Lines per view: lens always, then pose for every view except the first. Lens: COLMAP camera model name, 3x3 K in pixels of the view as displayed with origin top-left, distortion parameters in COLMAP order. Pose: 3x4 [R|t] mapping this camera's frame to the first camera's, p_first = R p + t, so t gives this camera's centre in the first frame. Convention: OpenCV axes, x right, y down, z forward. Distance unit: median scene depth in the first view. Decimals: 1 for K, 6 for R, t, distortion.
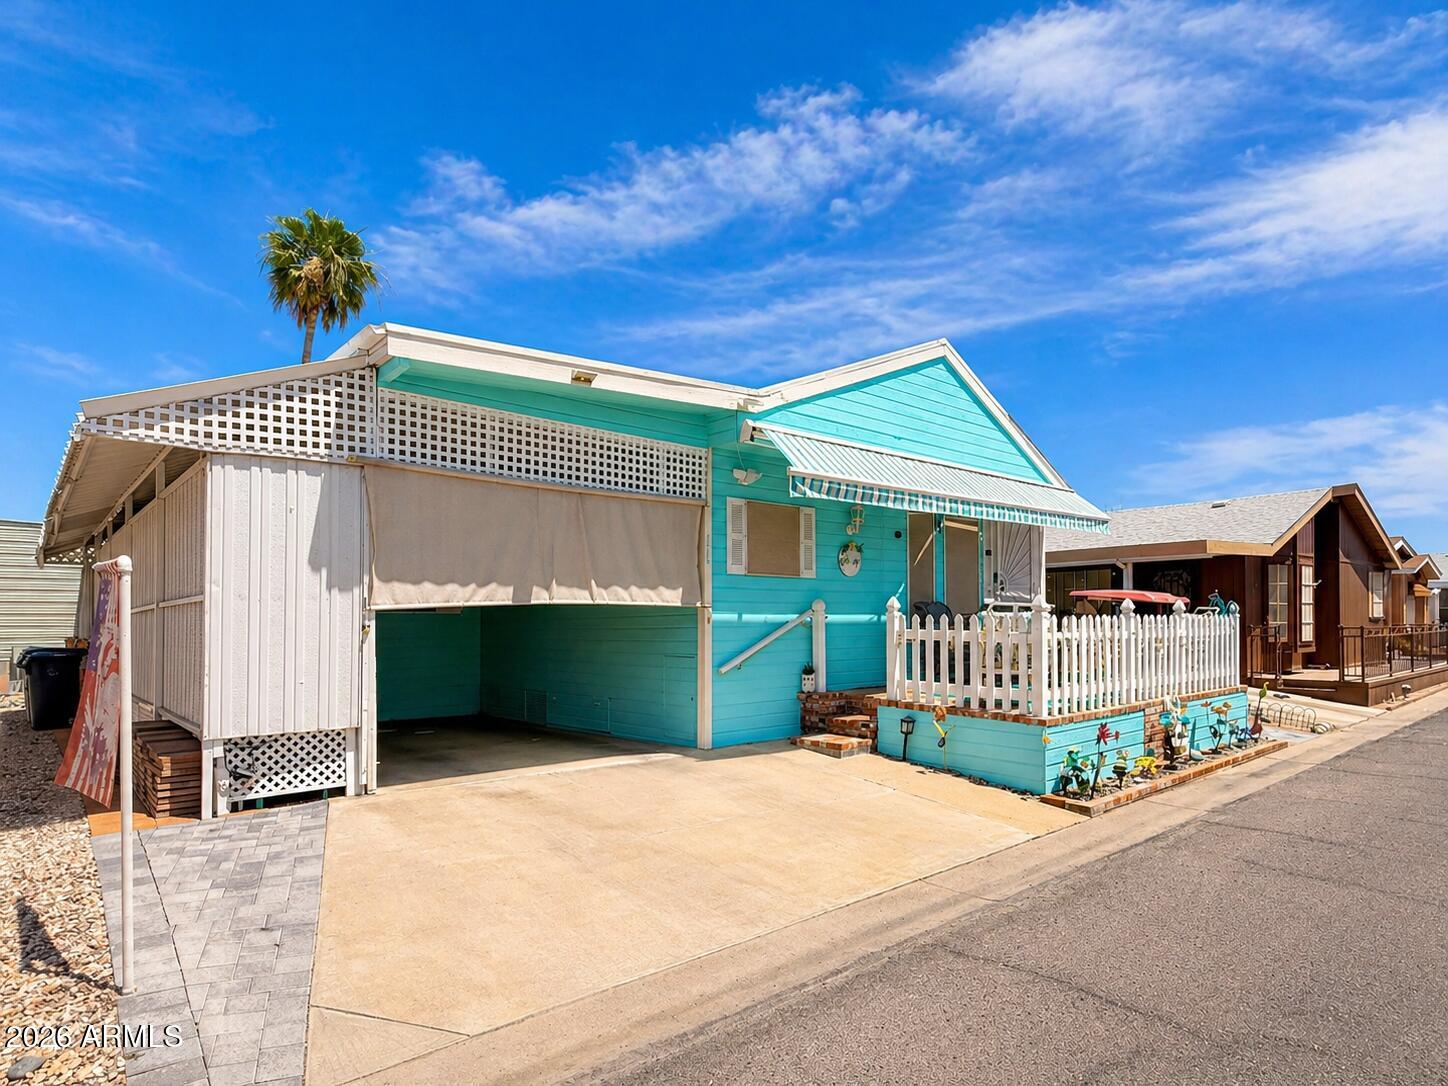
lens RADIAL K [[832.2, 0, 789.9], [0, 832.2, 605.5], [0, 0, 1]] dist [-0.004915, -0.002457]
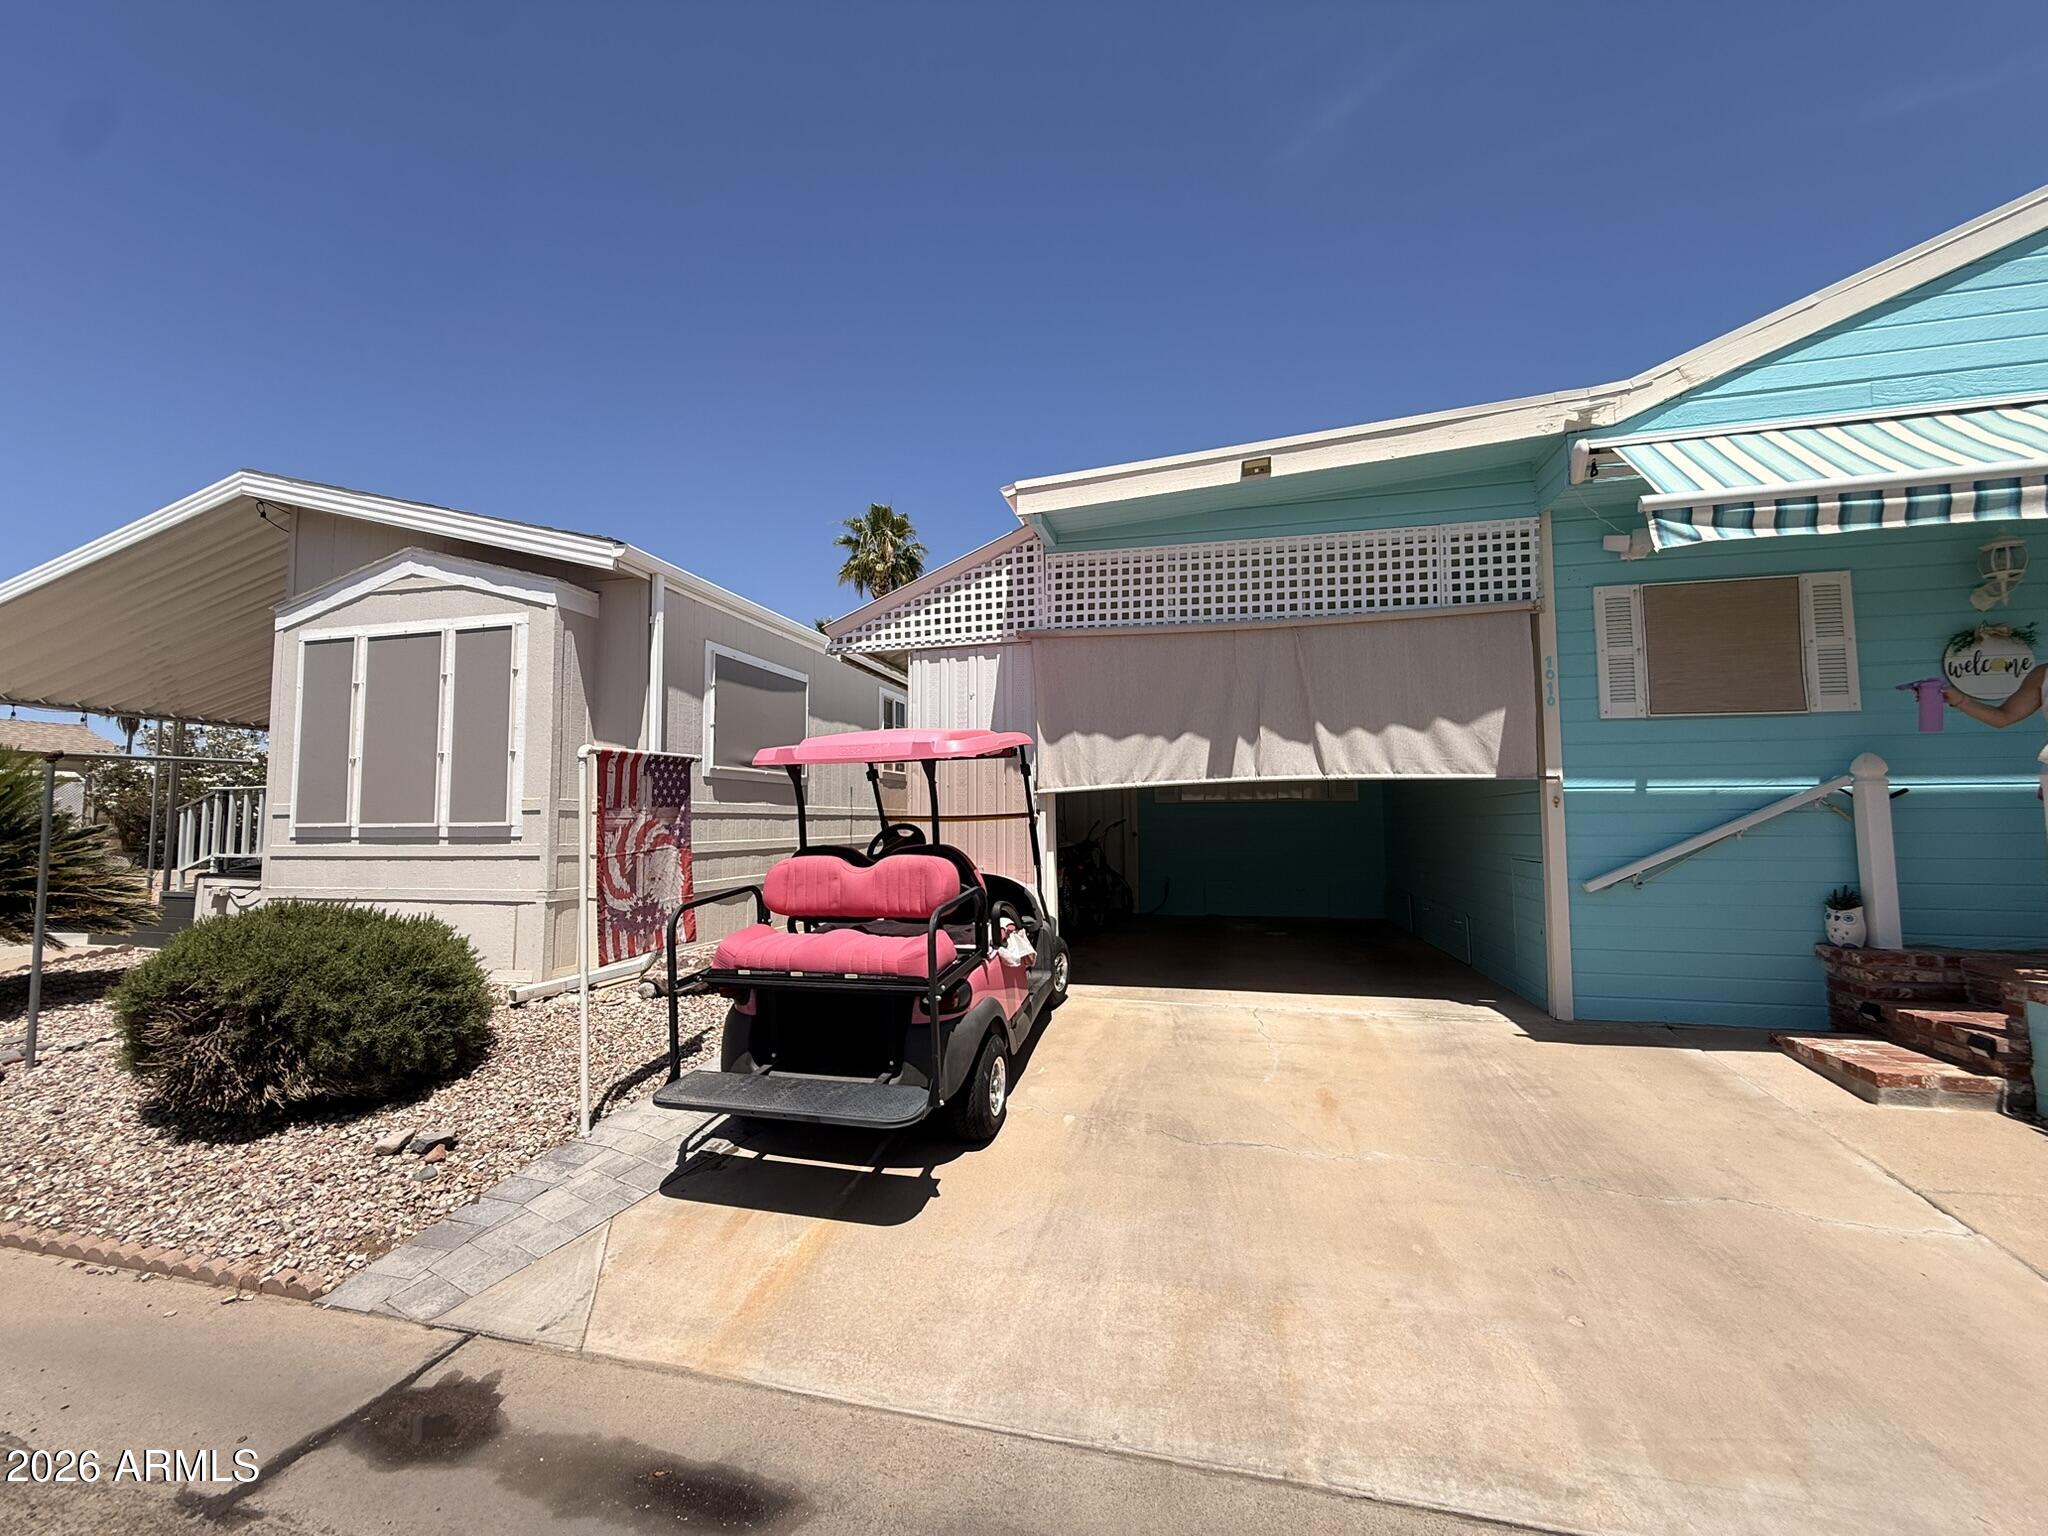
lens RADIAL K [[807.8, 0, 1032.9], [0, 807.8, 766.9], [0, 0, 1]] dist [0.000138, 0.000479]
pose [[0.540346, -0.054396, -0.839683, 0.224745], [0.018177, 0.998430, -0.052982, 0.021777], [0.841247, 0.013366, 0.540486, 0.454191]]
